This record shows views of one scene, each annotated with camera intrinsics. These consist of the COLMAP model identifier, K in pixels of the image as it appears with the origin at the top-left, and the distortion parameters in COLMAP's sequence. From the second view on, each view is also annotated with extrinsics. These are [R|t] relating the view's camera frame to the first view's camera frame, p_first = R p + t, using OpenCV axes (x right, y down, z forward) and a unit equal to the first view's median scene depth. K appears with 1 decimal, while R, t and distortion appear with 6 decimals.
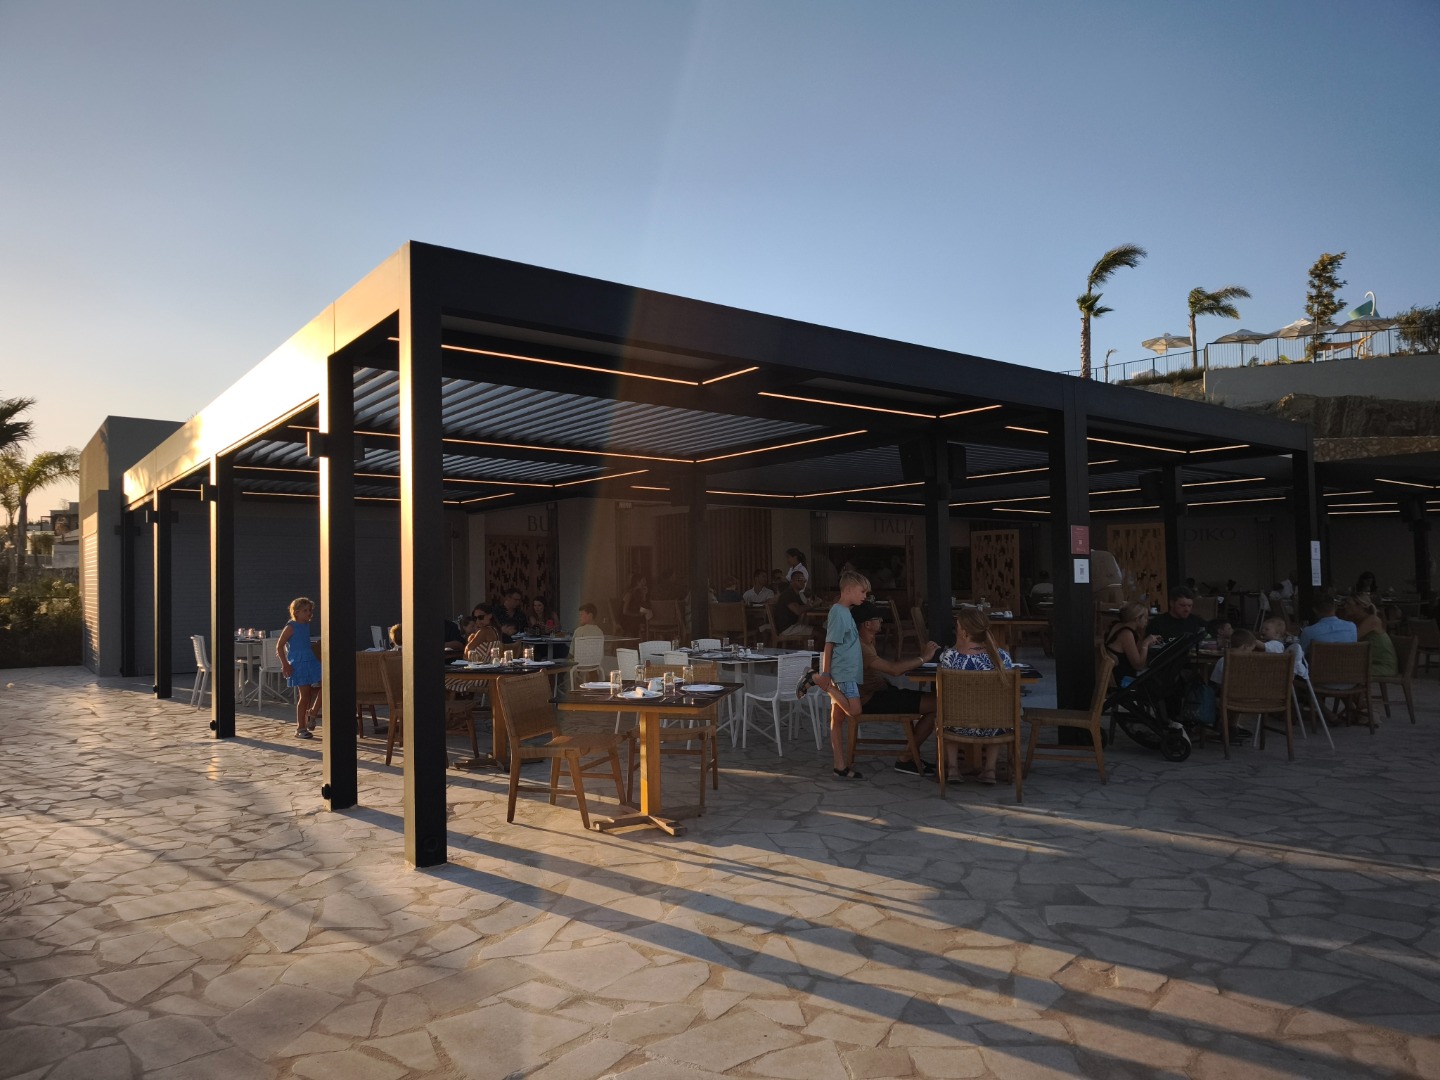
lens RADIAL K [[986.6, 0, 720.0], [0, 986.6, 540.0], [0, 0, 1]] dist [0.053265, -0.058789]
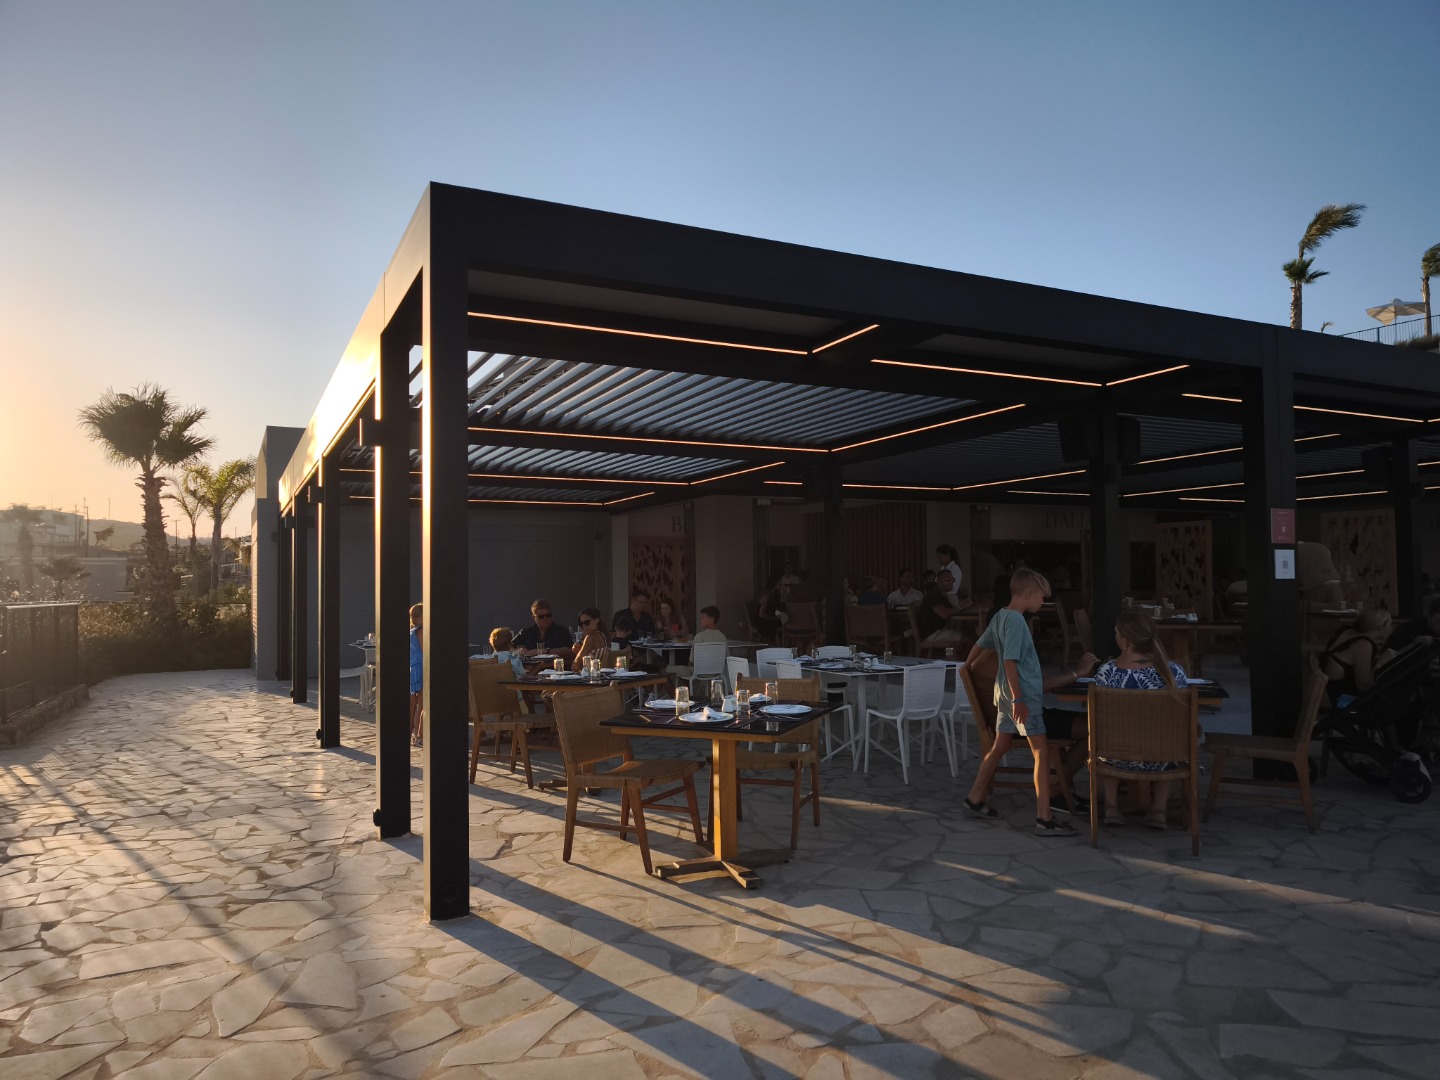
lens RADIAL K [[988.6, 0, 741.7], [0, 988.6, 568.1], [0, 0, 1]] dist [0.039598, -0.031254]
pose [[0.987825, -0.010670, -0.155205, 0.070432], [0.014685, 0.999586, 0.024746, 0.010169], [0.154877, -0.026723, 0.987572, 0.168046]]
